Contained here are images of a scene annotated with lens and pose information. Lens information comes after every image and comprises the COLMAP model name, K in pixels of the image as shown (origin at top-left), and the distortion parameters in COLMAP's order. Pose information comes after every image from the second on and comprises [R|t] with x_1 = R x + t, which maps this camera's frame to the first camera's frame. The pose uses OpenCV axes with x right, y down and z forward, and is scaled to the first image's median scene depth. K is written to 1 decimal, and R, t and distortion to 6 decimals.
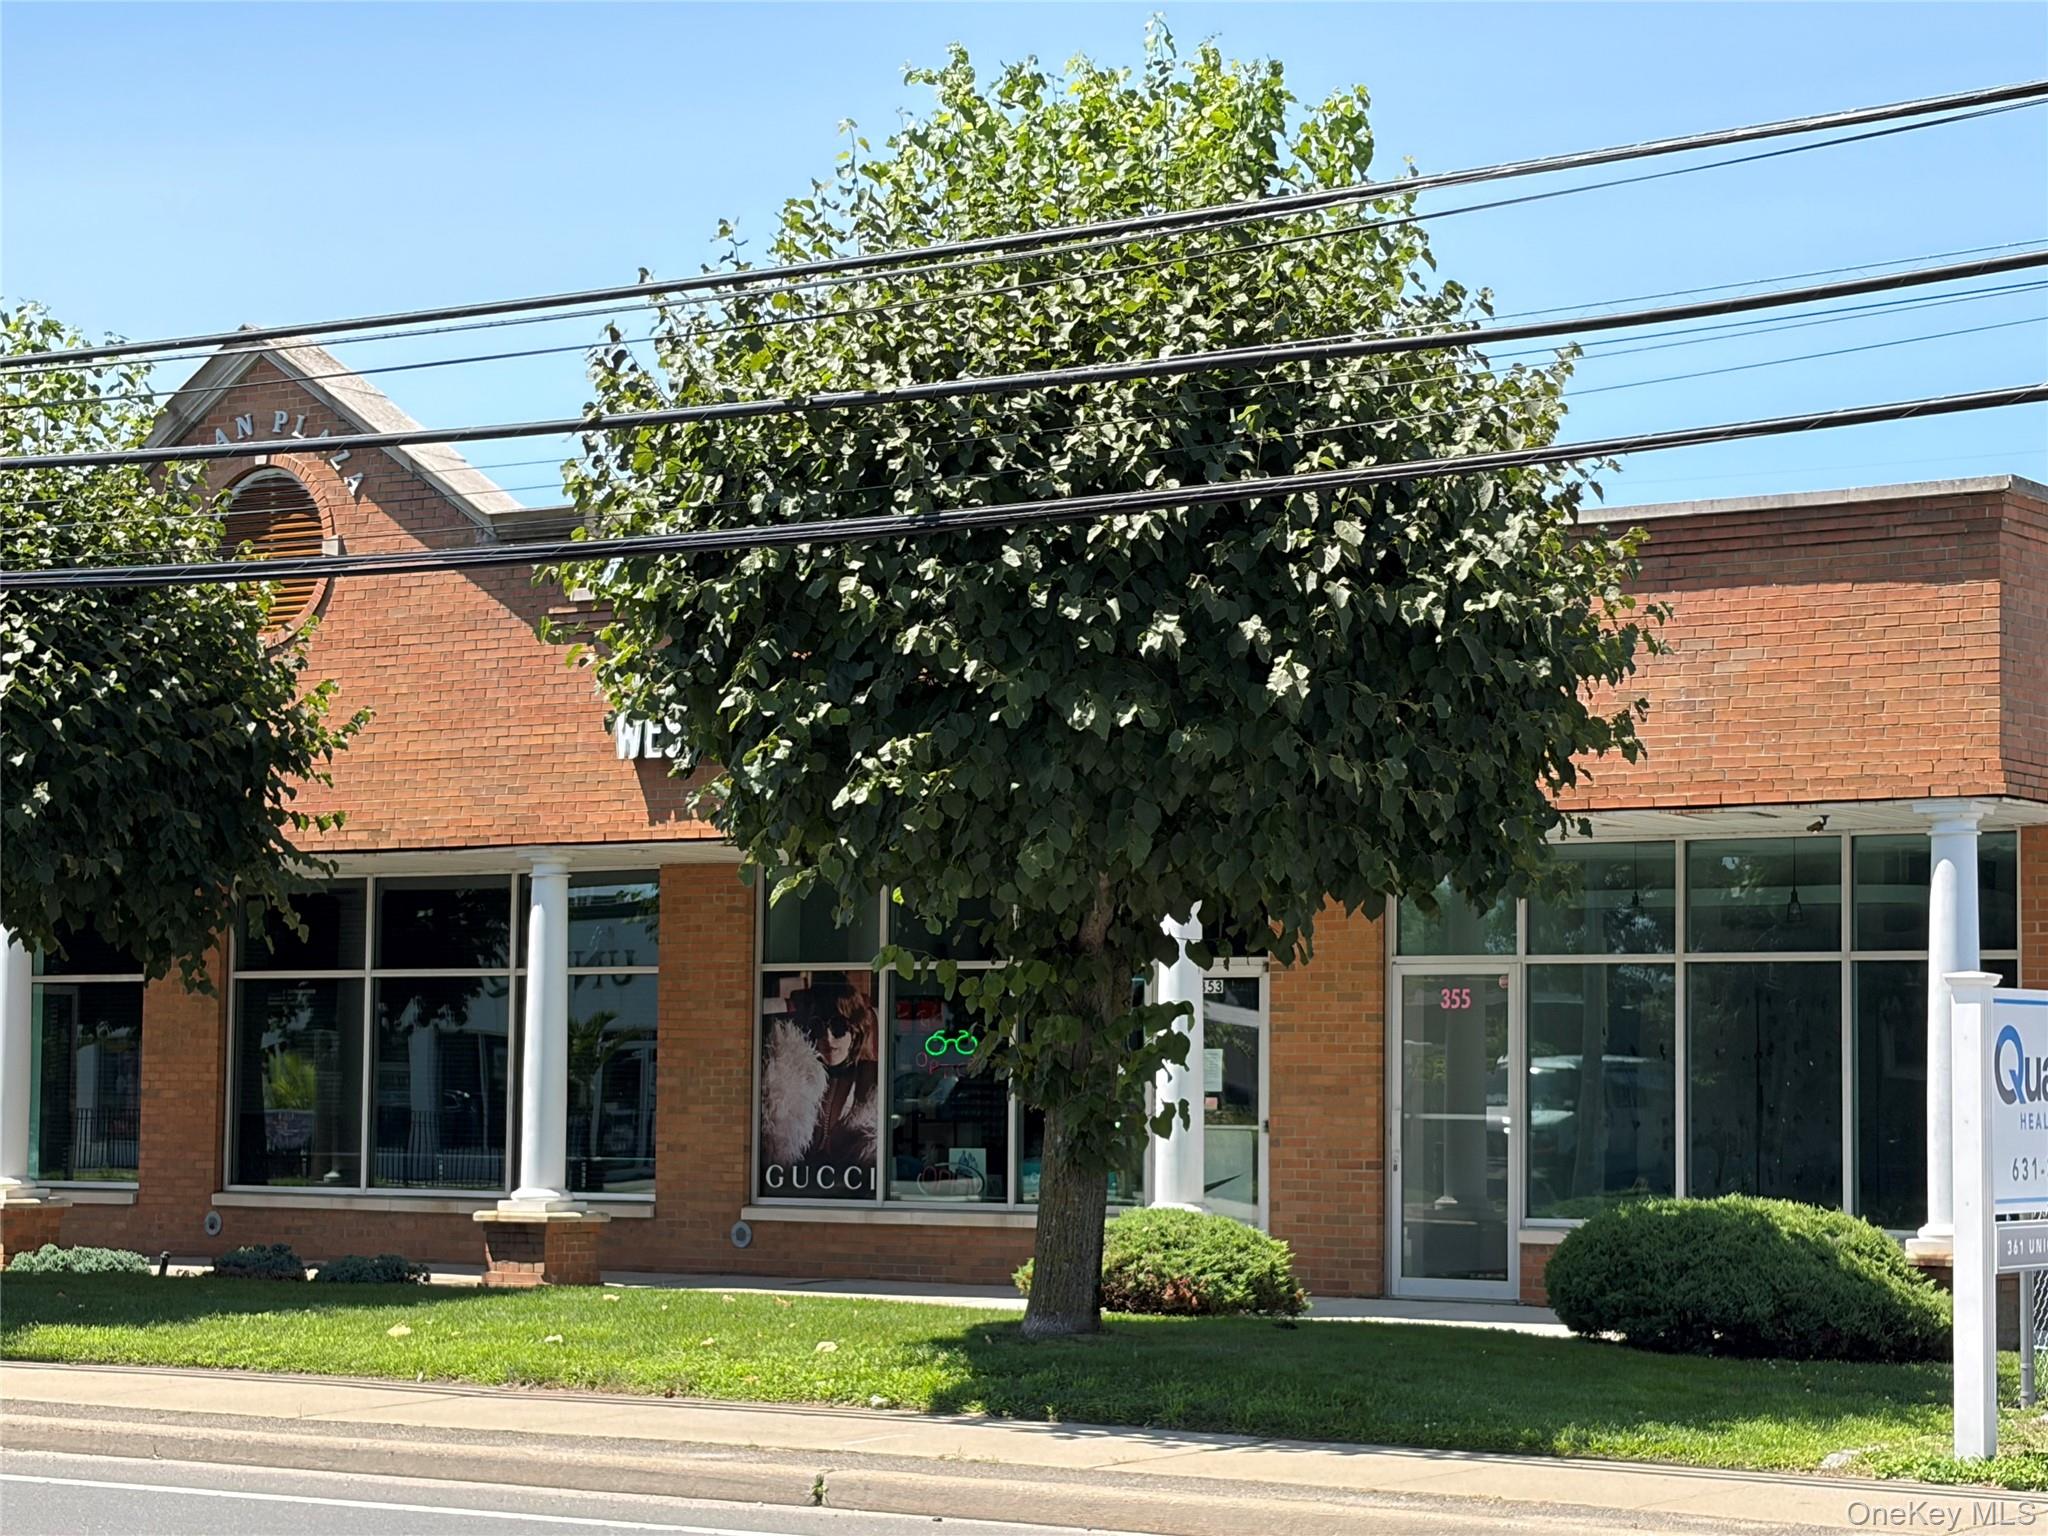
lens RADIAL K [[4400.1, 0, 1022.7], [0, 4400.1, 770.1], [0, 0, 1]] dist [0.074367, 0.000000]
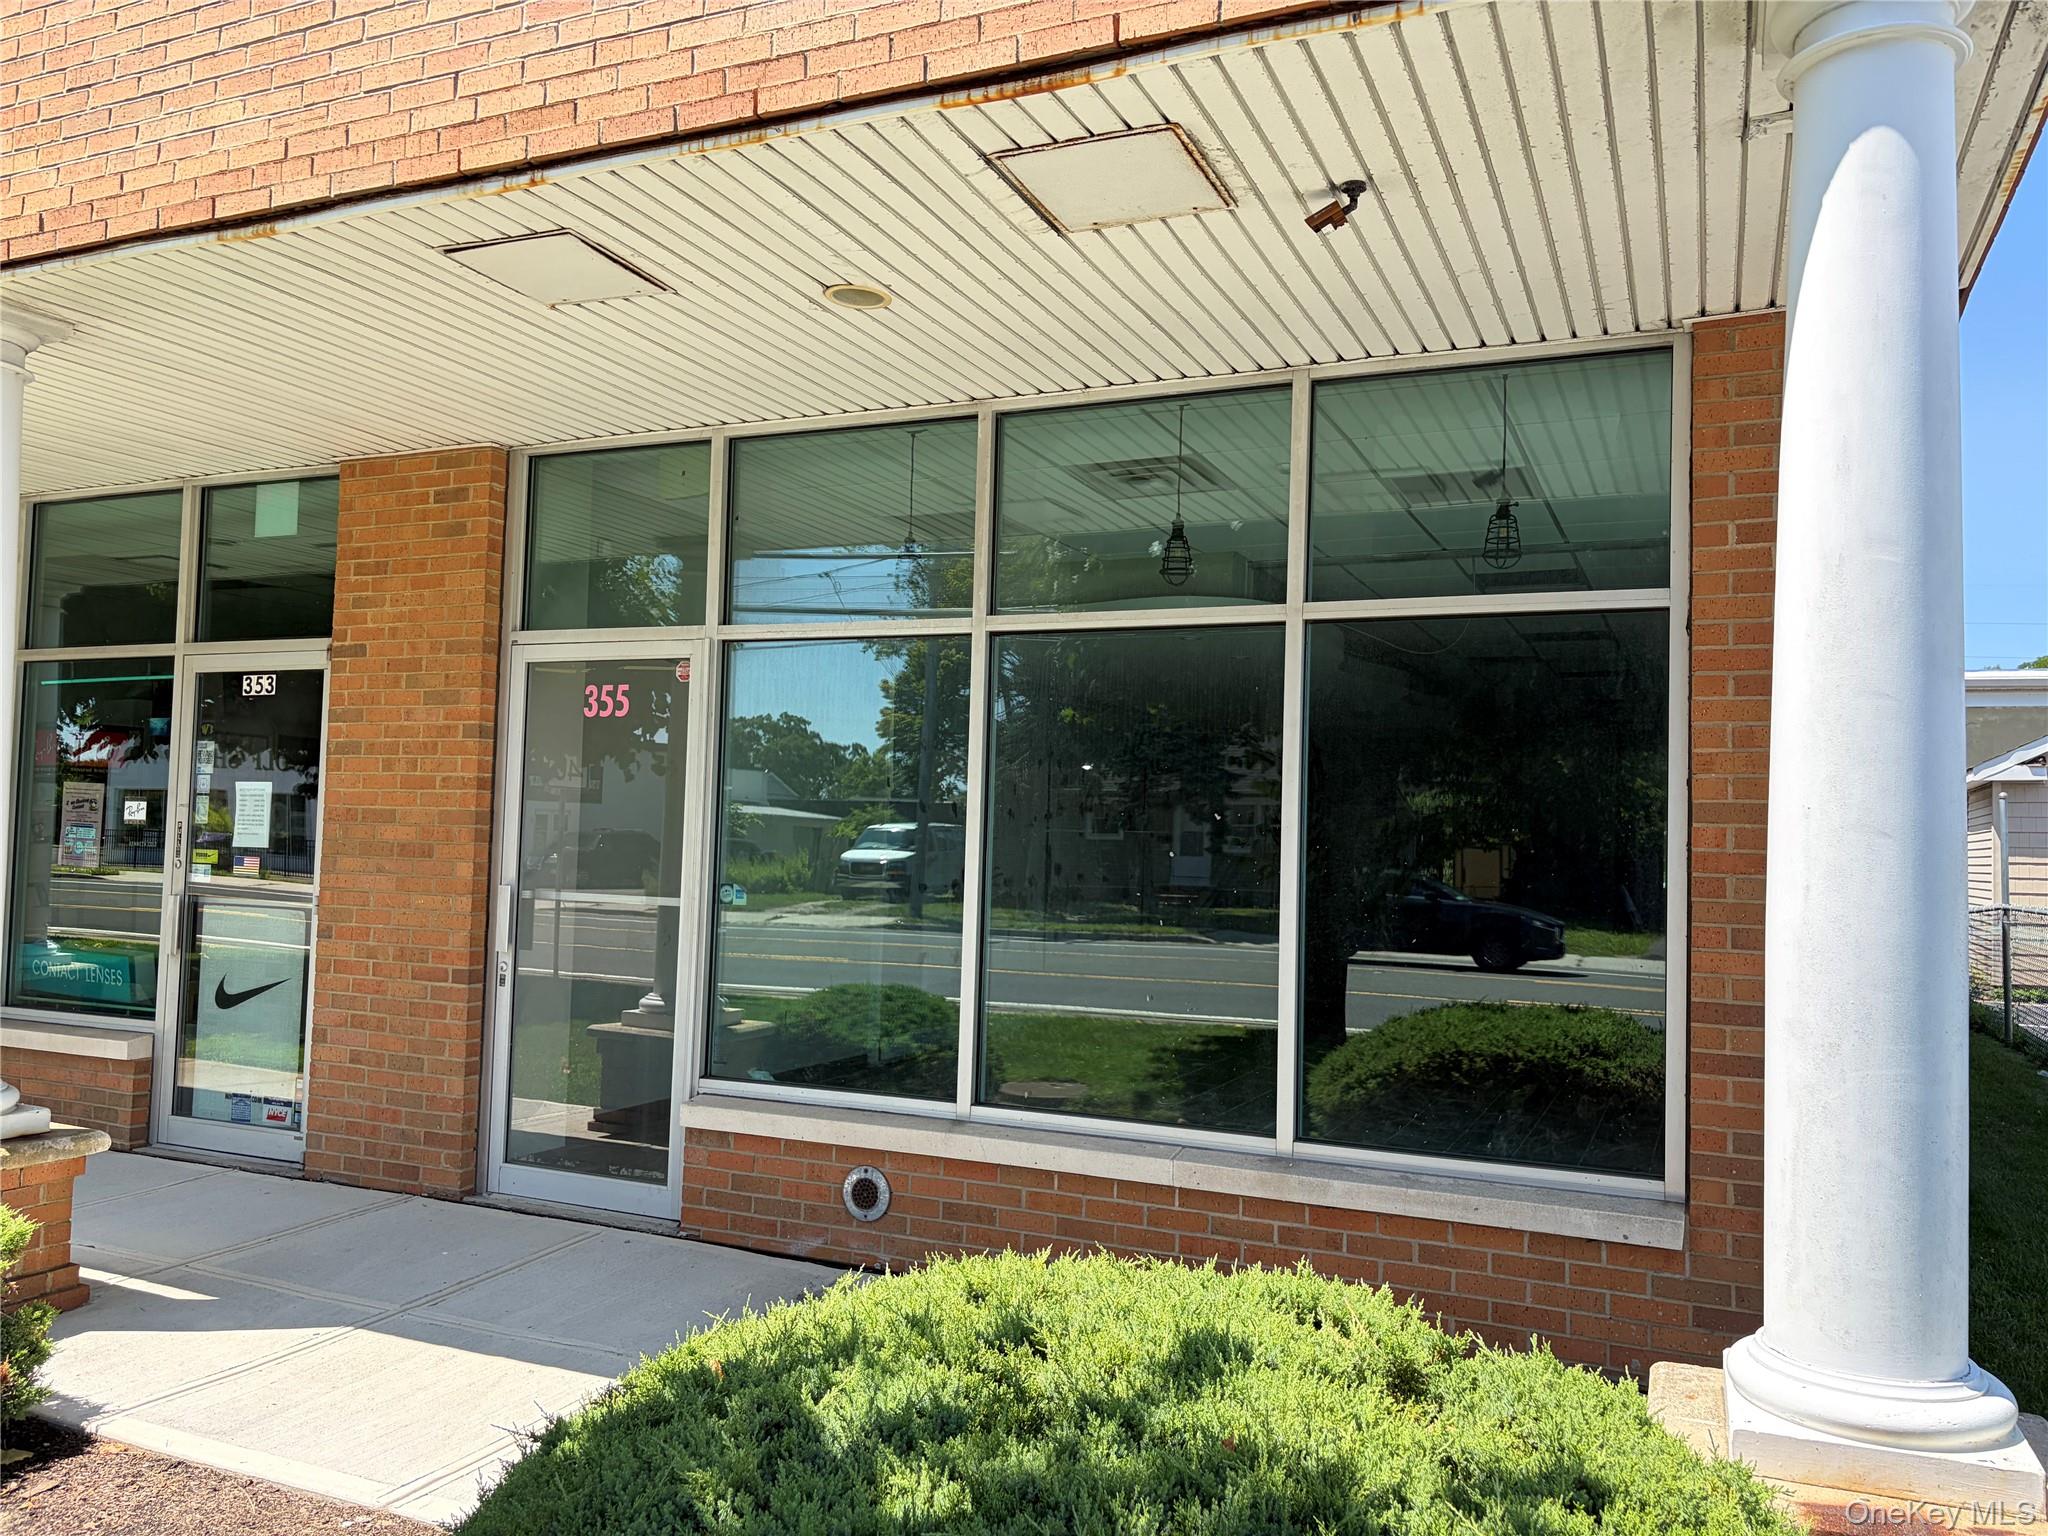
lens RADIAL K [[1541.7, 0, 1020.0], [0, 1541.7, 761.4], [0, 0, 1]] dist [0.011516, 0.004765]
pose [[0.984917, 0.027241, 0.170869, 0.117478], [-0.031088, 0.999319, 0.019880, 0.054027], [-0.170211, -0.024892, 0.985093, 0.781353]]
